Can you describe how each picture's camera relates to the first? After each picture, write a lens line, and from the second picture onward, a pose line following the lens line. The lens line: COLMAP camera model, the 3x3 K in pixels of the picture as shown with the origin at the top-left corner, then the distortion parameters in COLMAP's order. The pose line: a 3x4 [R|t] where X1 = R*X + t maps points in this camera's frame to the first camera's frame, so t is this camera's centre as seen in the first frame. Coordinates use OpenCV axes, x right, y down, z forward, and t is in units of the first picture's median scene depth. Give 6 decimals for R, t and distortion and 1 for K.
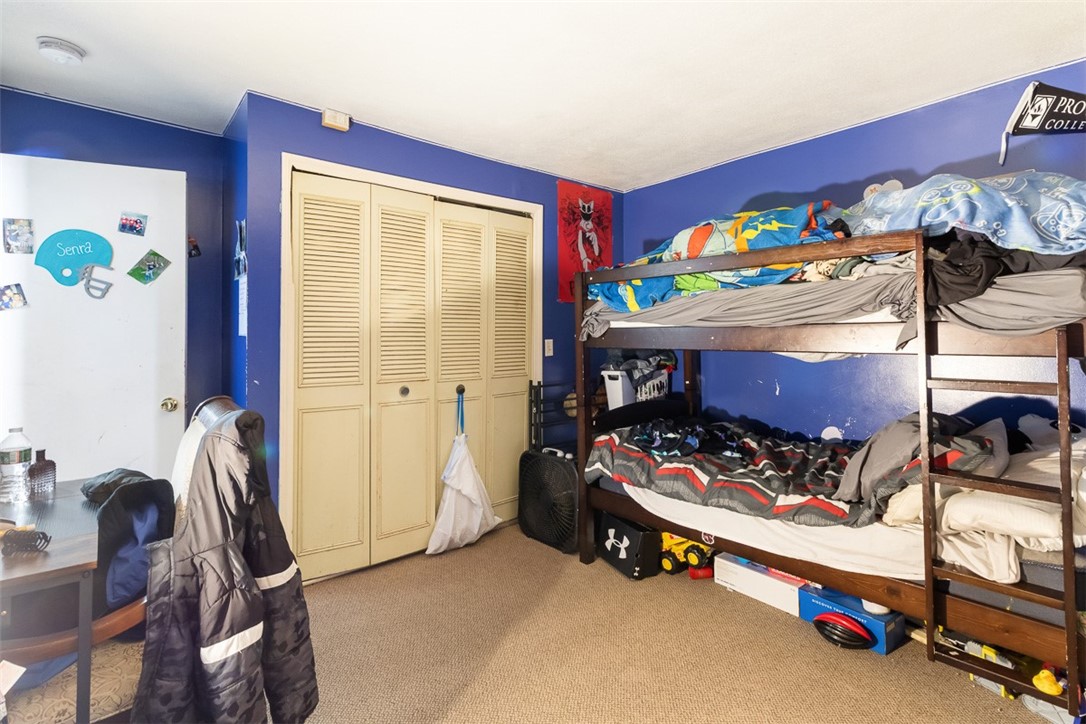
lens RADIAL K [[518.1, 0, 533.5], [0, 518.1, 324.9], [0, 0, 1]] dist [-0.000763, -0.000119]
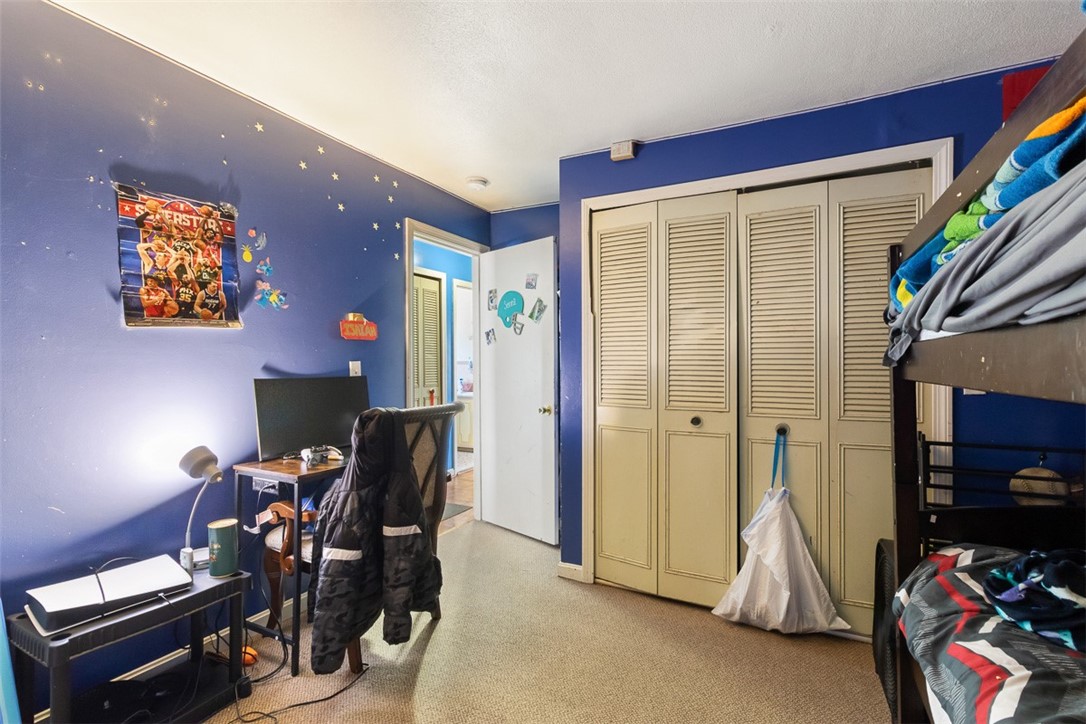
lens RADIAL K [[502.7, 0, 543.0], [0, 502.7, 362.0], [0, 0, 1]] dist [-0.000616, -0.000142]
pose [[0.378801, 0.001765, -0.925477, 0.486980], [0.018010, 0.999795, 0.009278, 0.013886], [0.925303, -0.020182, 0.378691, 0.462438]]
